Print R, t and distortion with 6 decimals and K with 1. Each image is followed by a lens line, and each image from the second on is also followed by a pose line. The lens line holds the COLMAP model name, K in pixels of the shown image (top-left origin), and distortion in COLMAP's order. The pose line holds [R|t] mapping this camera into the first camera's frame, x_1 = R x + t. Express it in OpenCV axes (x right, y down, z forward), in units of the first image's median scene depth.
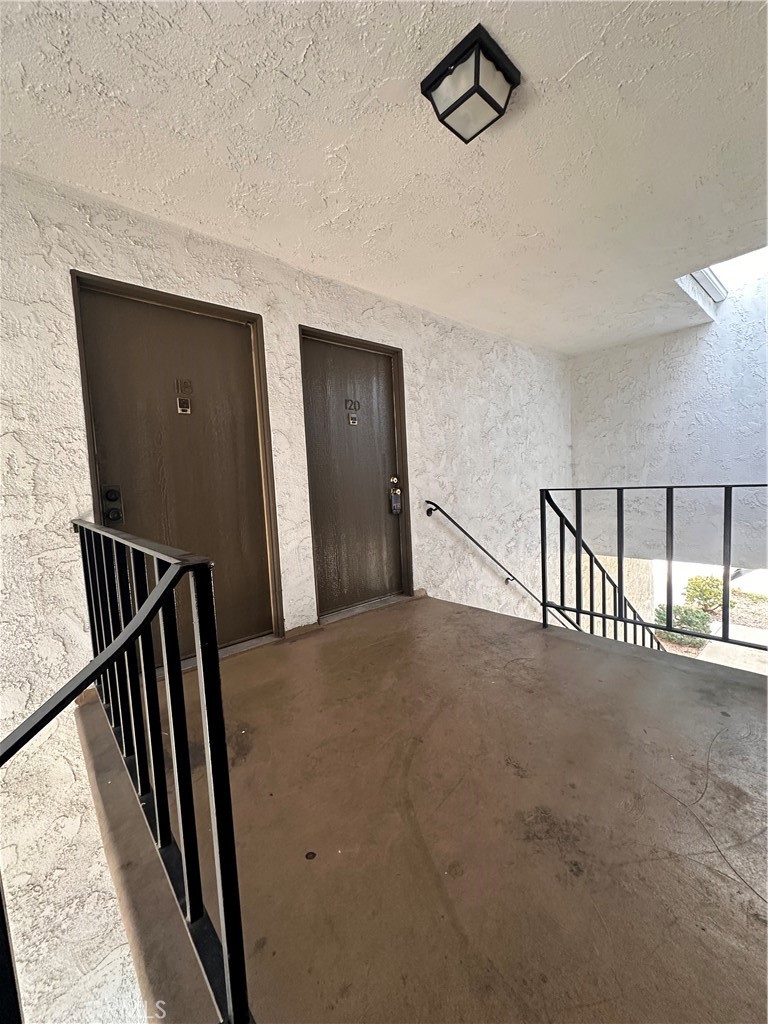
lens RADIAL K [[407.4, 0, 384.9], [0, 407.4, 512.9], [0, 0, 1]] dist [-0.001525, -0.000069]
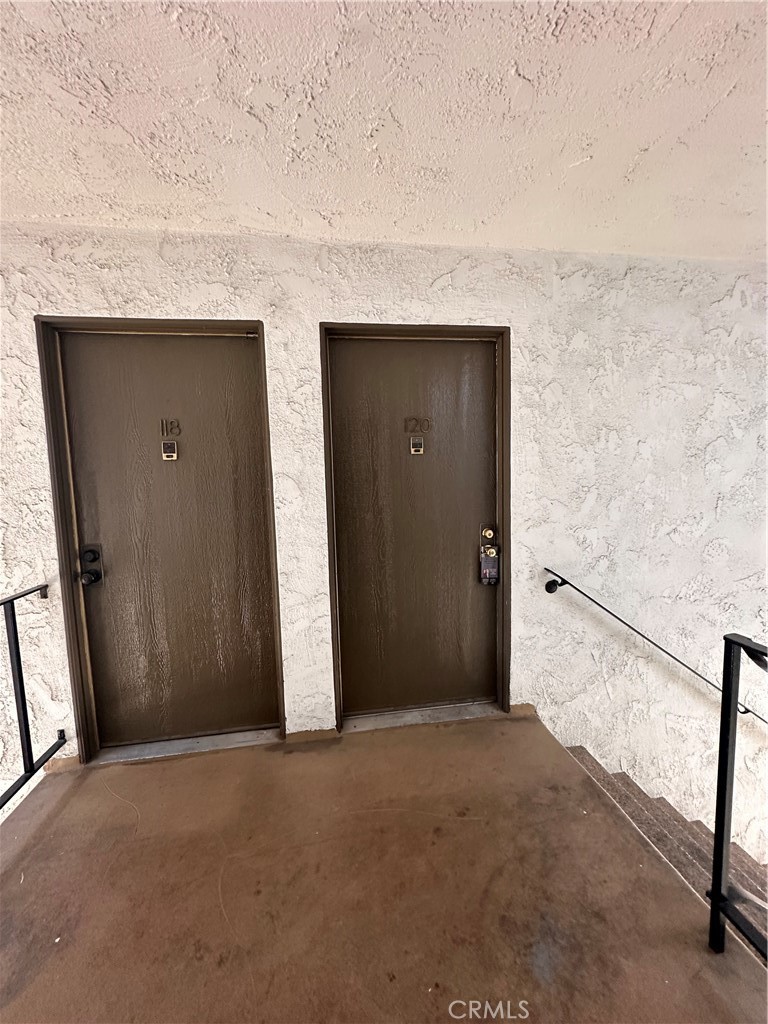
lens RADIAL K [[407.4, 0, 384.9], [0, 407.4, 512.9], [0, 0, 1]] dist [-0.001525, -0.000069]
pose [[0.841296, 0.076888, -0.535079, 0.282986], [-0.054854, 0.996866, 0.056998, -0.173835], [0.537785, -0.018601, 0.842877, 0.444065]]
